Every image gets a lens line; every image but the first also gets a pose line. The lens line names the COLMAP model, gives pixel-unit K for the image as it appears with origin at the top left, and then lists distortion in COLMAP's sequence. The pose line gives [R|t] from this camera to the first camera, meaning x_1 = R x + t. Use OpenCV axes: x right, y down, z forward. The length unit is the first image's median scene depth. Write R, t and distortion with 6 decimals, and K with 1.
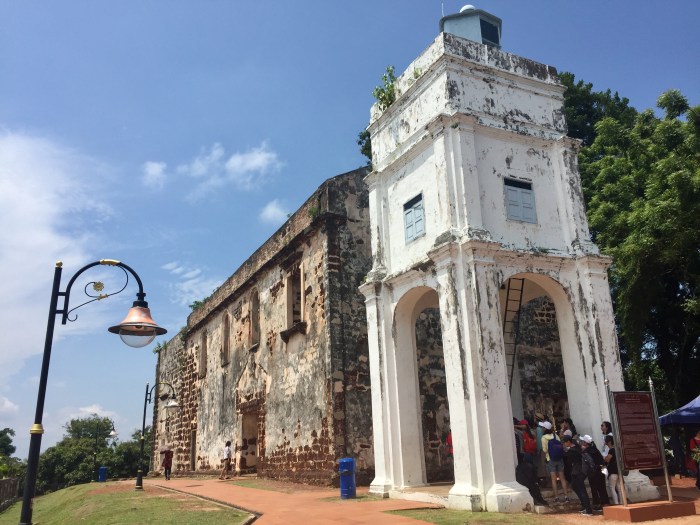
lens RADIAL K [[591.8, 0, 344.6], [0, 591.8, 259.4], [0, 0, 1]] dist [0.079464, -0.007217]
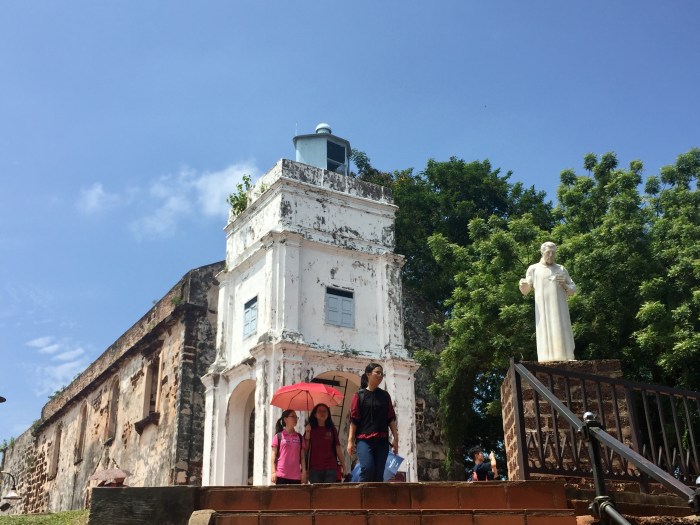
lens RADIAL K [[847.2, 0, 353.4], [0, 847.2, 267.6], [0, 0, 1]] dist [0.133172, 0.000000]
pose [[0.996863, 0.053739, 0.058099, 0.201636], [-0.048337, 0.994705, -0.090689, -0.025565], [-0.062665, 0.087596, 0.994183, -0.574200]]
